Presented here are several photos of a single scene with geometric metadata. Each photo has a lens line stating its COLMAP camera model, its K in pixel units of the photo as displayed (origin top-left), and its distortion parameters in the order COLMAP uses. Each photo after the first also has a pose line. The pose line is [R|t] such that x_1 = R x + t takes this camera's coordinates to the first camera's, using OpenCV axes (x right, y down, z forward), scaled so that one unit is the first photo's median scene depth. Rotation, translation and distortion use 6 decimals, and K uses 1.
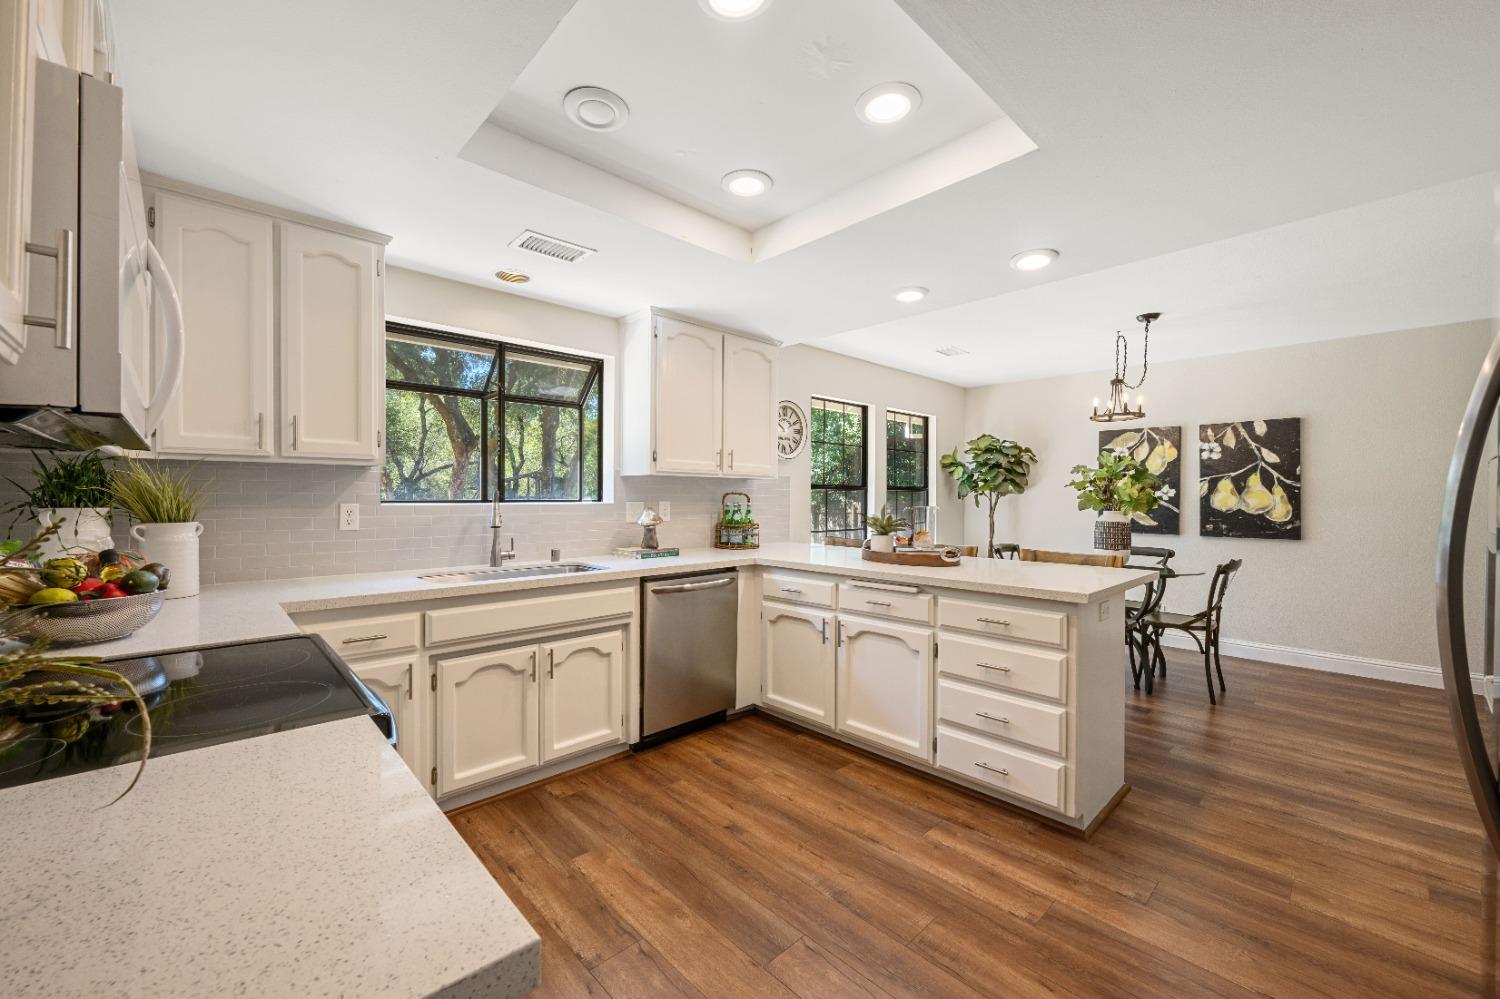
lens RADIAL K [[600.5, 0, 756.9], [0, 600.5, 494.3], [0, 0, 1]] dist [-0.002732, -0.000152]
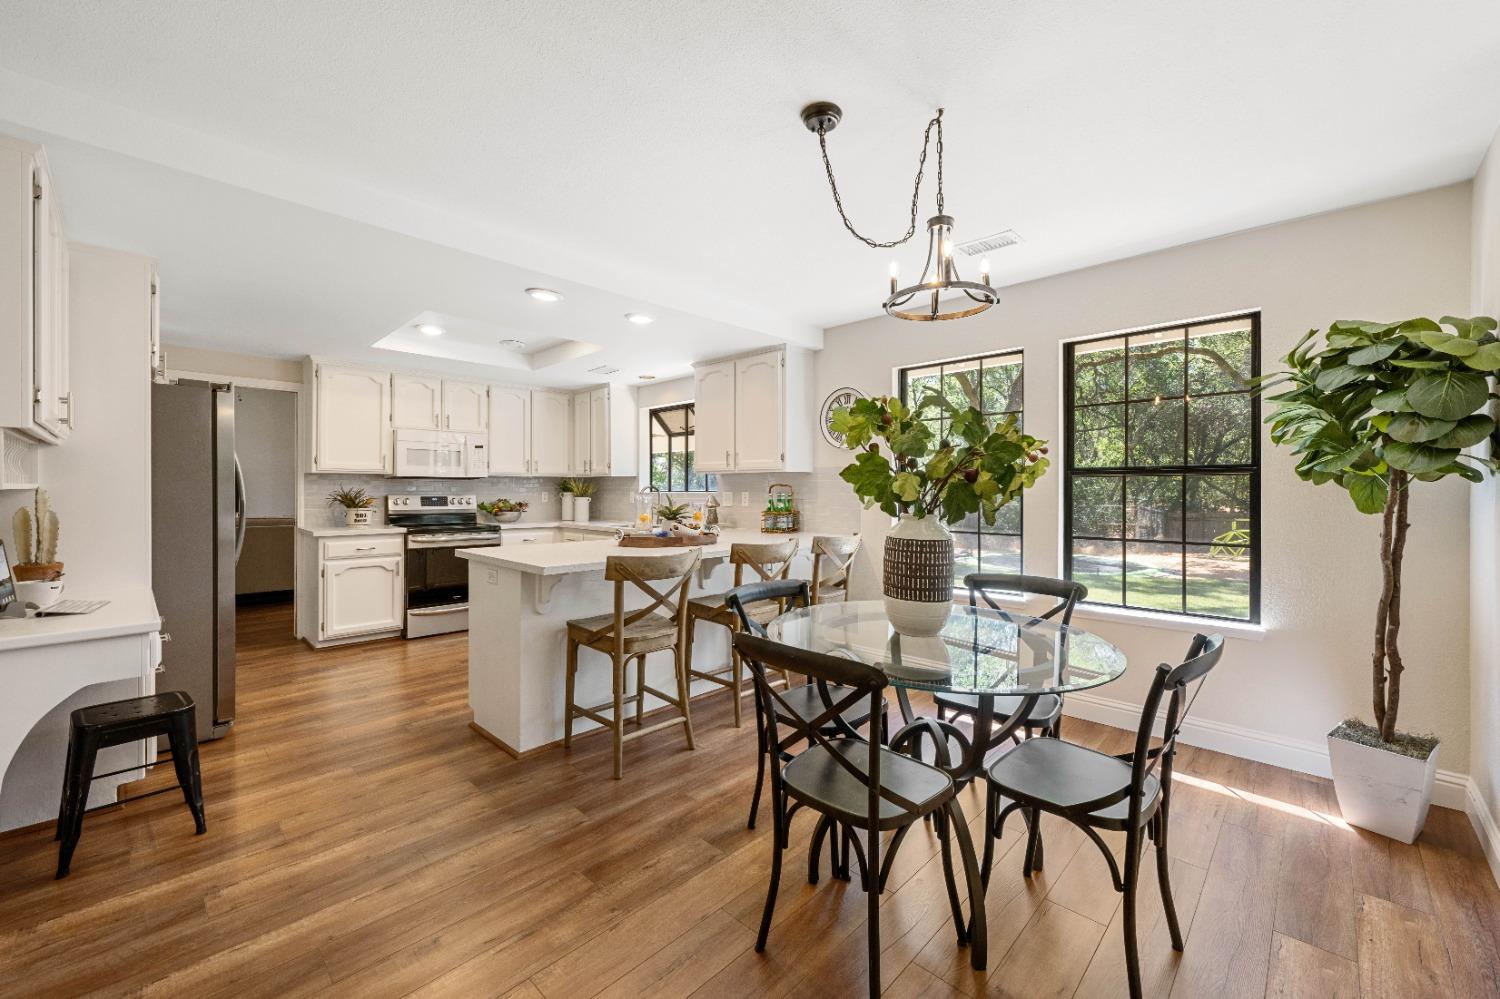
lens RADIAL K [[600.5, 0, 756.9], [0, 600.5, 494.3], [0, 0, 1]] dist [-0.002732, -0.000152]
pose [[0.039268, 0.005517, -0.999213, 1.210479], [0.002935, 0.999980, 0.005637, 0.010527], [0.999224, -0.003154, 0.039251, 0.983940]]
